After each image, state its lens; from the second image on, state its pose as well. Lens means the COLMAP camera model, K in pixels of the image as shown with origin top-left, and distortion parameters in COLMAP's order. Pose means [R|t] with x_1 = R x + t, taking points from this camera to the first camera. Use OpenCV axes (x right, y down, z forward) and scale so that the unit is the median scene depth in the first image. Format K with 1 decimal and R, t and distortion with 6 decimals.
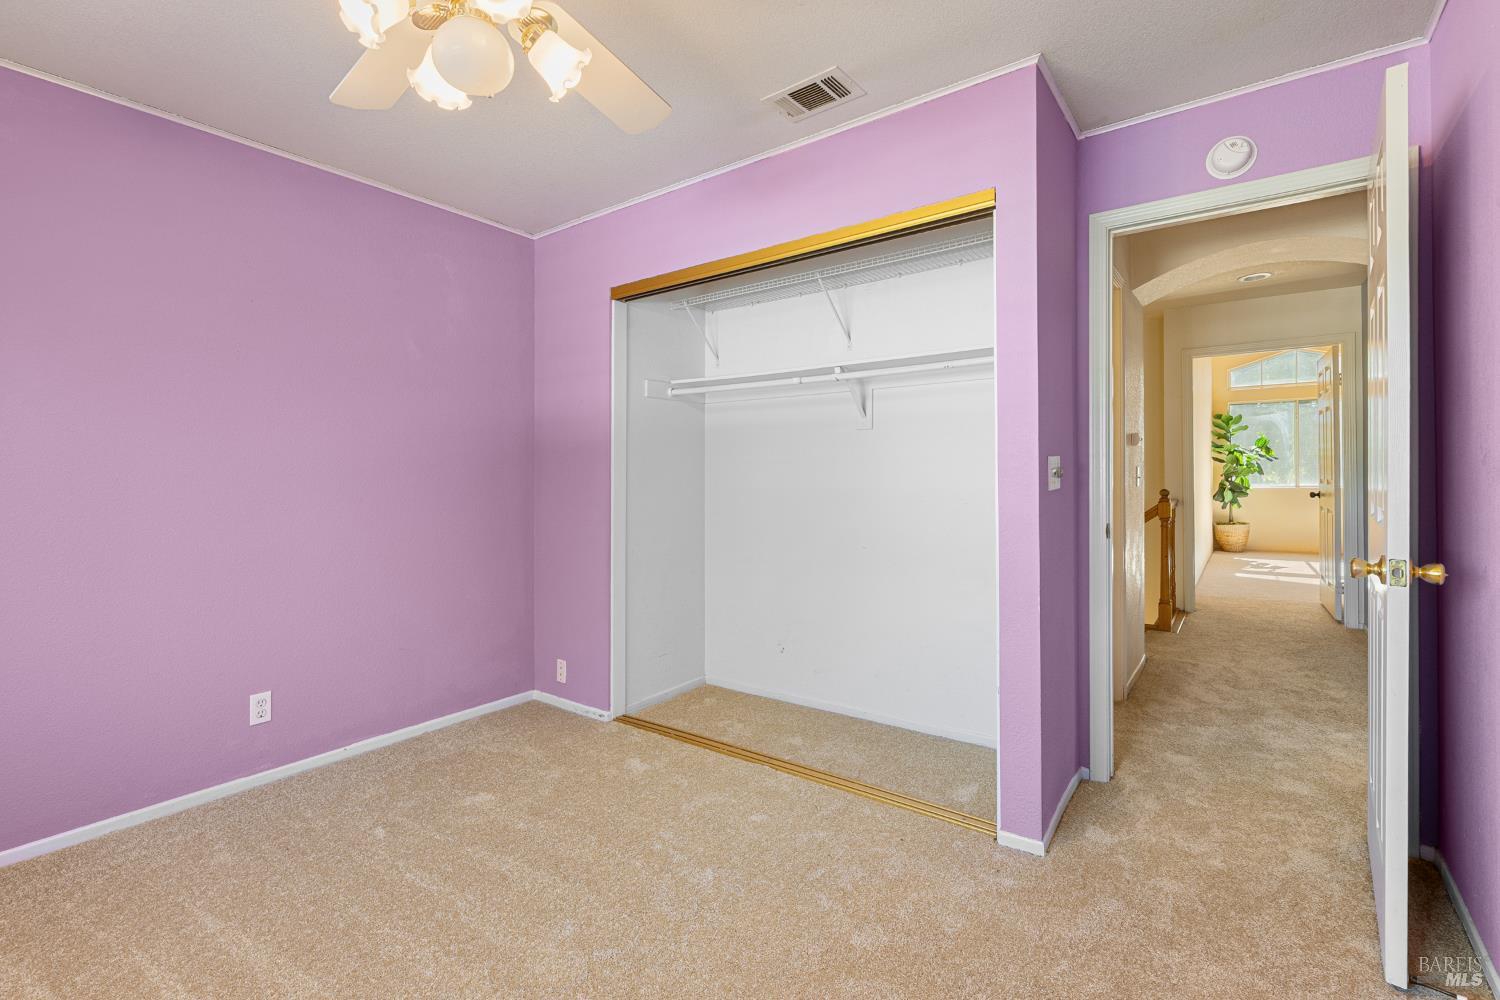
lens RADIAL K [[666.2, 0, 746.7], [0, 666.2, 473.9], [0, 0, 1]] dist [0.001246, 0.000160]
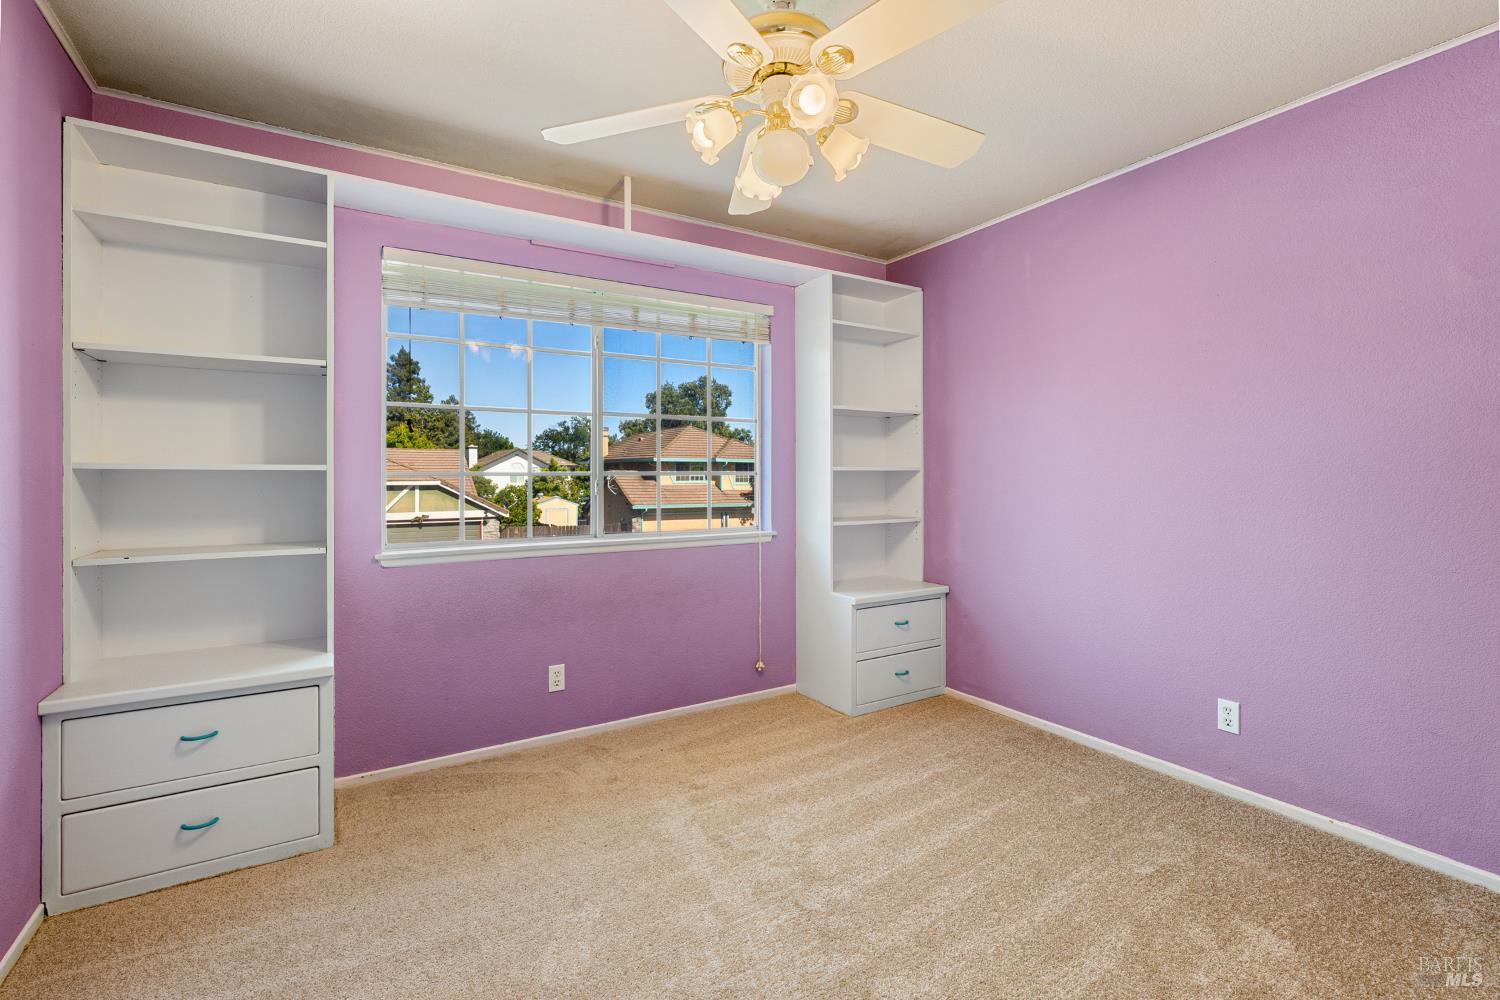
lens RADIAL K [[677.4, 0, 762.4], [0, 677.4, 474.0], [0, 0, 1]] dist [-0.000728, 0.000029]
pose [[-0.362741, 0.003745, -0.931882, 0.463520], [0.005040, 0.999985, 0.002057, -0.001896], [0.931876, -0.003950, -0.362755, 0.808183]]
